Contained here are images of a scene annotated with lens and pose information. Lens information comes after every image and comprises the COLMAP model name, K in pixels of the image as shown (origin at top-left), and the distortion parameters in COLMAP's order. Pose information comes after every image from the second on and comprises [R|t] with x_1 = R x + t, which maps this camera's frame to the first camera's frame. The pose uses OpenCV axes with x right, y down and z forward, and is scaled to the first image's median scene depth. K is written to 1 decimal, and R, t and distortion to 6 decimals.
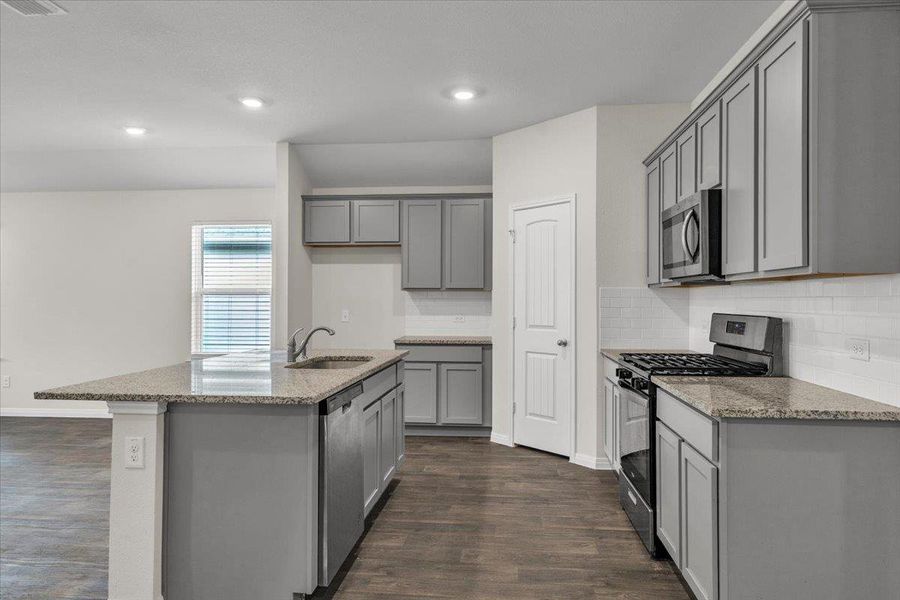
lens RADIAL K [[593.3, 0, 454.3], [0, 593.3, 297.2], [0, 0, 1]] dist [0.003661, 0.001429]
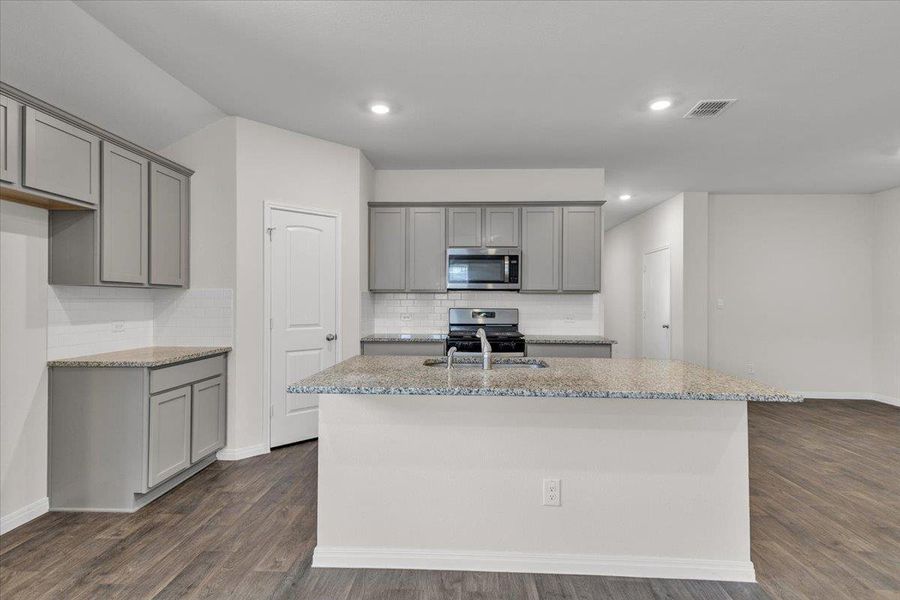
lens RADIAL K [[458.7, 0, 455.2], [0, 458.7, 299.6], [0, 0, 1]] dist [0.003570, -0.001083]
pose [[-0.055877, 0.001681, 0.998436, -0.710233], [-0.008203, 0.999964, -0.002143, 0.002466], [-0.998404, -0.008310, -0.055861, 0.793278]]
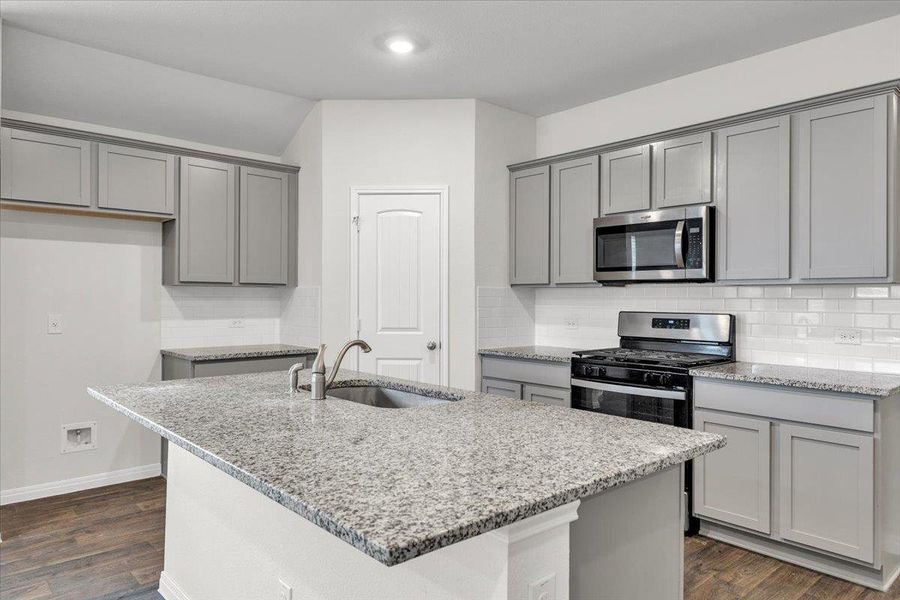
lens RADIAL K [[593.3, 0, 452.8], [0, 593.3, 297.0], [0, 0, 1]] dist [0.003661, 0.001429]
pose [[0.680577, 0.004026, 0.732666, -0.460181], [-0.006893, 0.999976, 0.000907, 0.000057], [-0.732644, -0.005668, 0.680588, 0.345152]]
